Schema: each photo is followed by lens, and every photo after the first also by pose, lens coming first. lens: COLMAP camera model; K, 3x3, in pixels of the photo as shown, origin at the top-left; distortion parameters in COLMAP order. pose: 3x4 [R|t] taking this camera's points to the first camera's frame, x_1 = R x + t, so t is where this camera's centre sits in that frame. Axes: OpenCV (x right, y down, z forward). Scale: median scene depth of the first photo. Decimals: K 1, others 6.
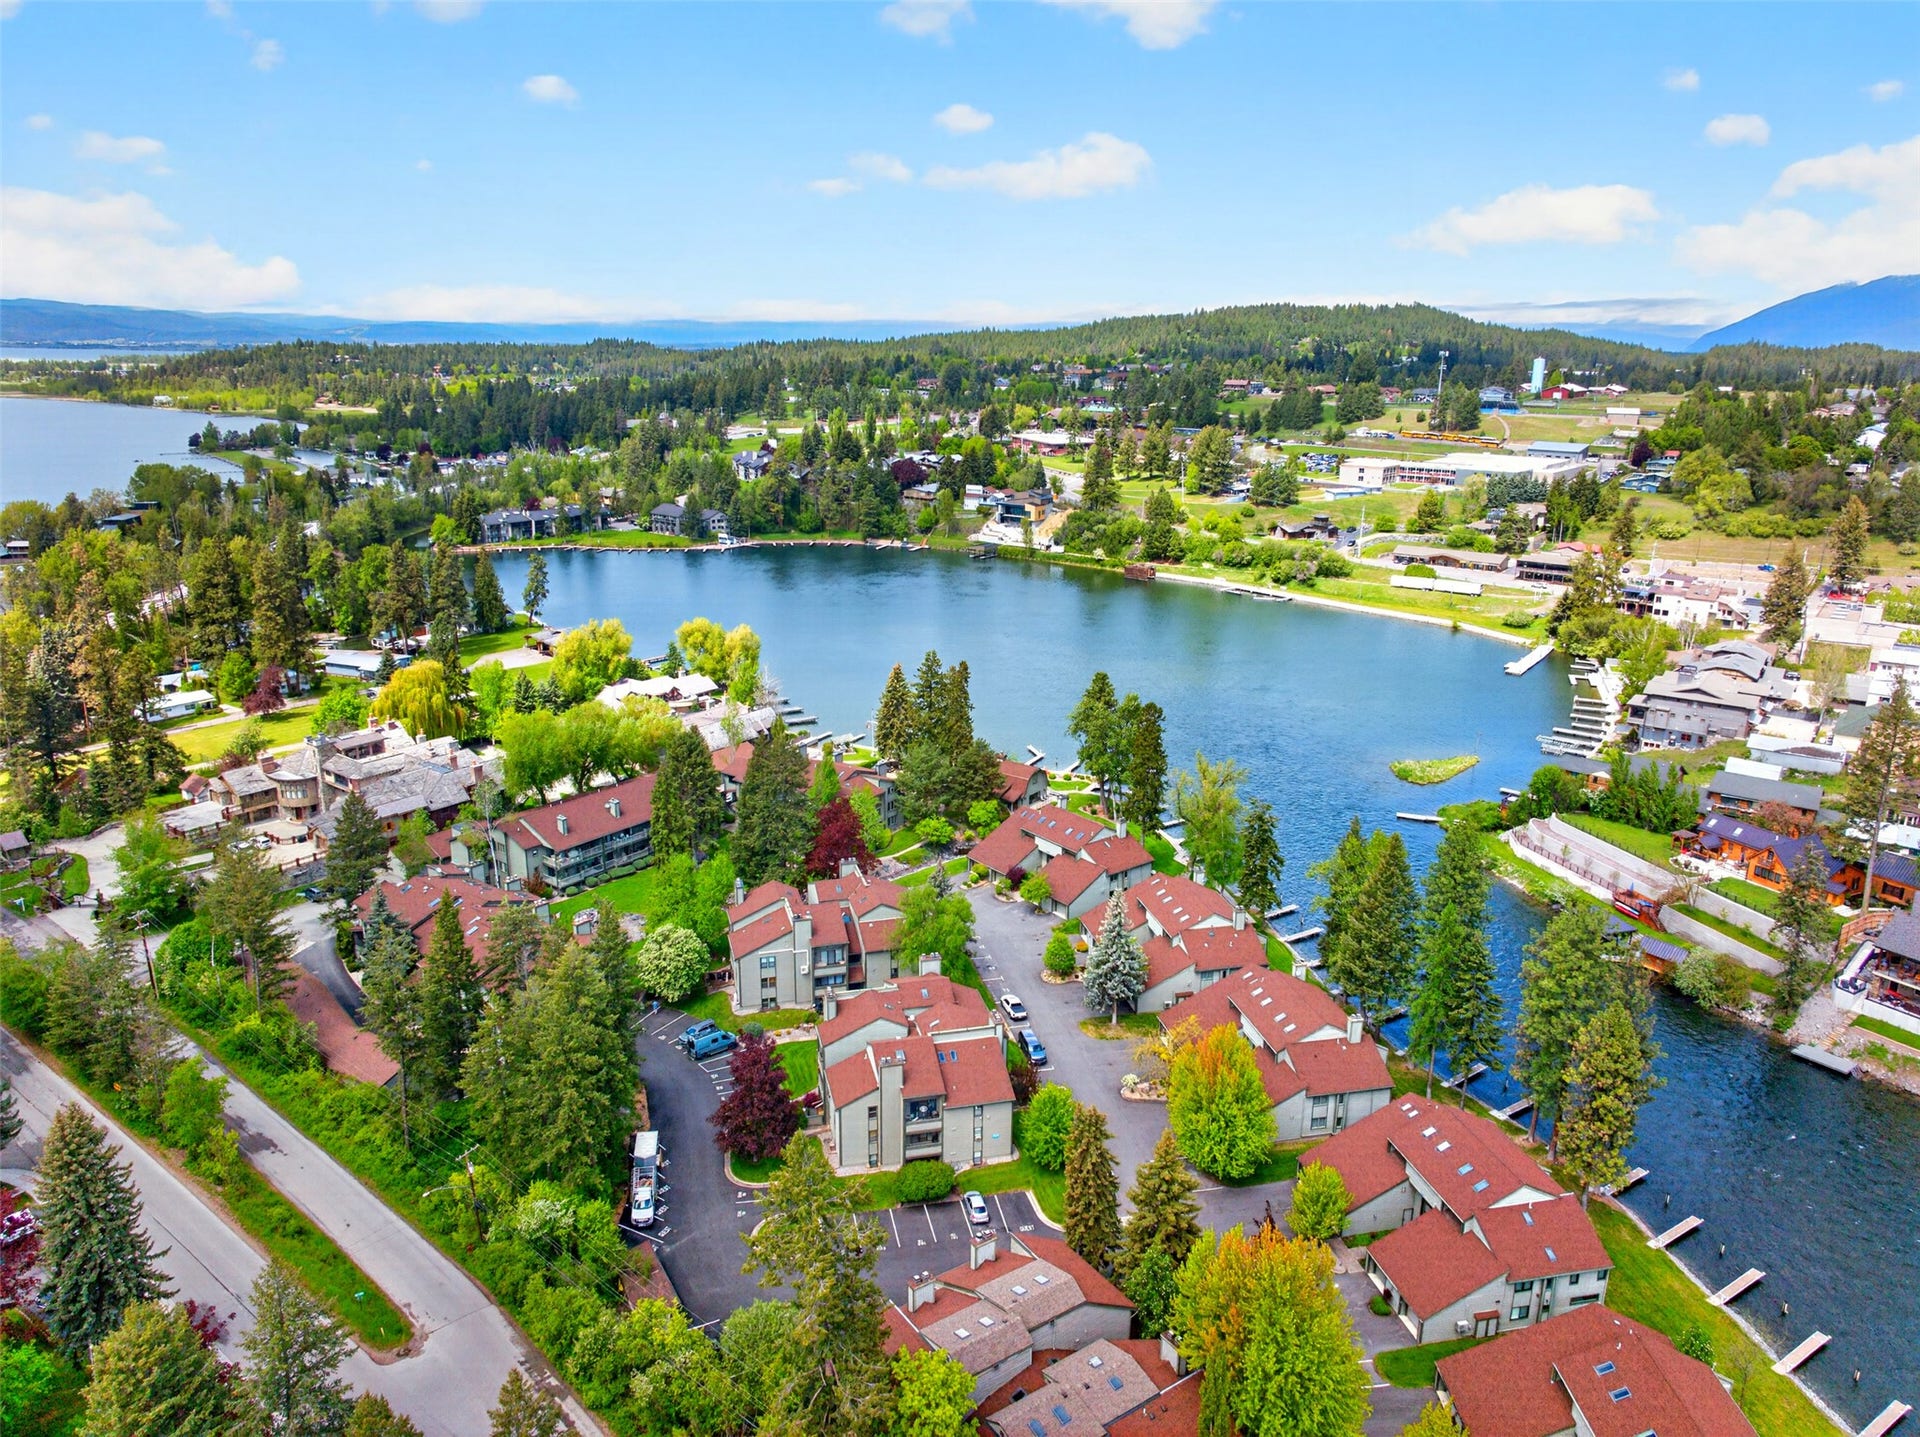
lens RADIAL K [[1297.2, 0, 959.0], [0, 1297.2, 719.9], [0, 0, 1]] dist [-0.016050, 0.012234]
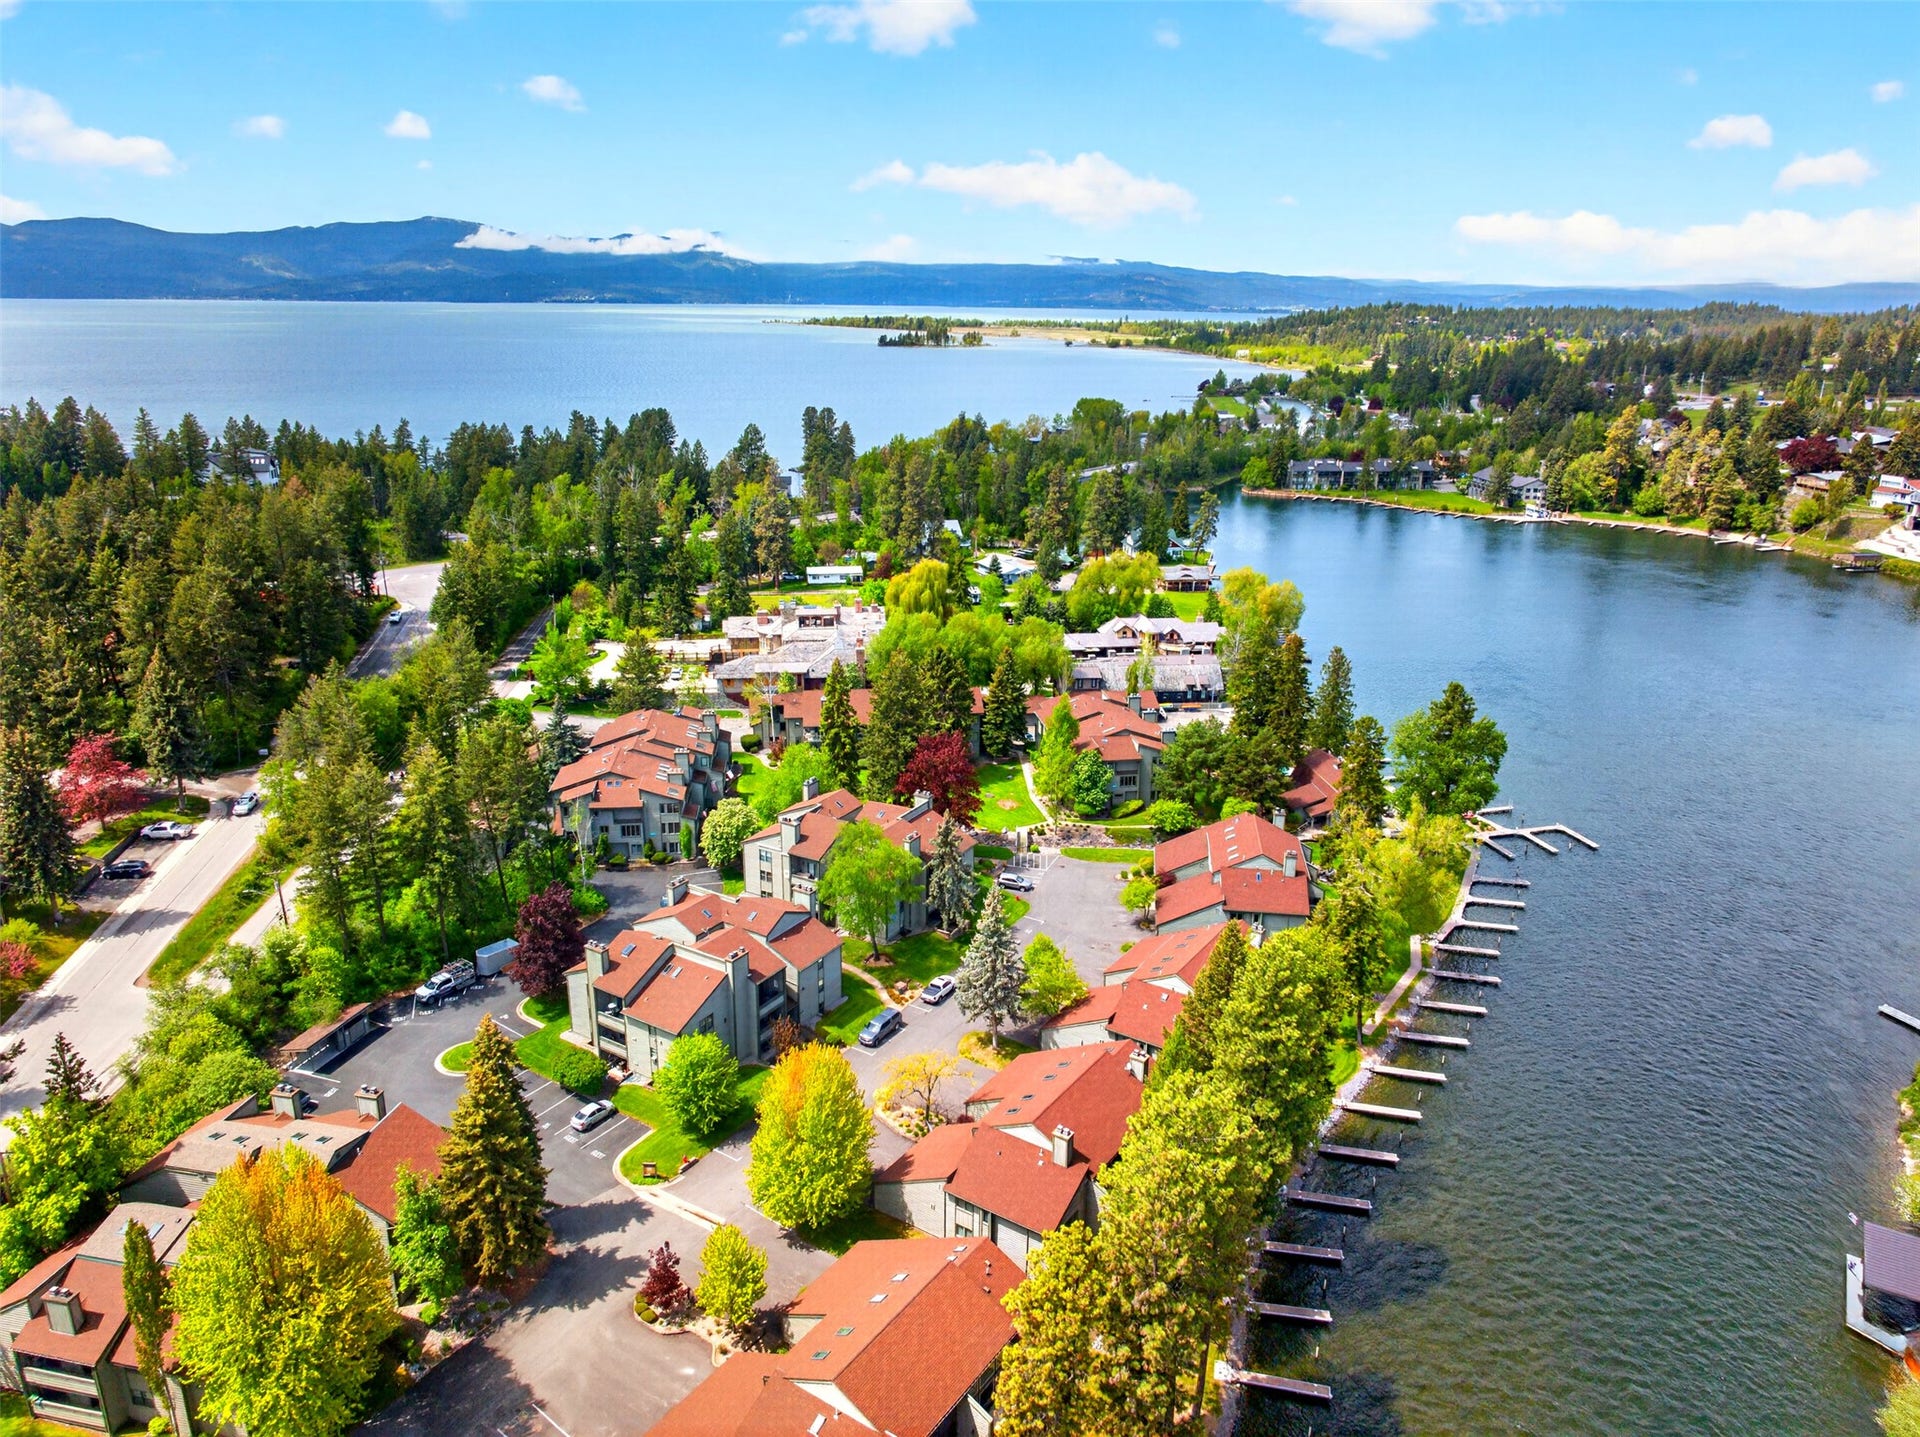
lens RADIAL K [[1297.2, 0, 955.3], [0, 1297.2, 719.2], [0, 0, 1]] dist [-0.016050, 0.012234]
pose [[0.697325, 0.216120, -0.683395, 0.179275], [-0.200317, 0.974228, 0.103694, -0.014563], [0.688193, 0.064587, 0.722647, 0.106214]]
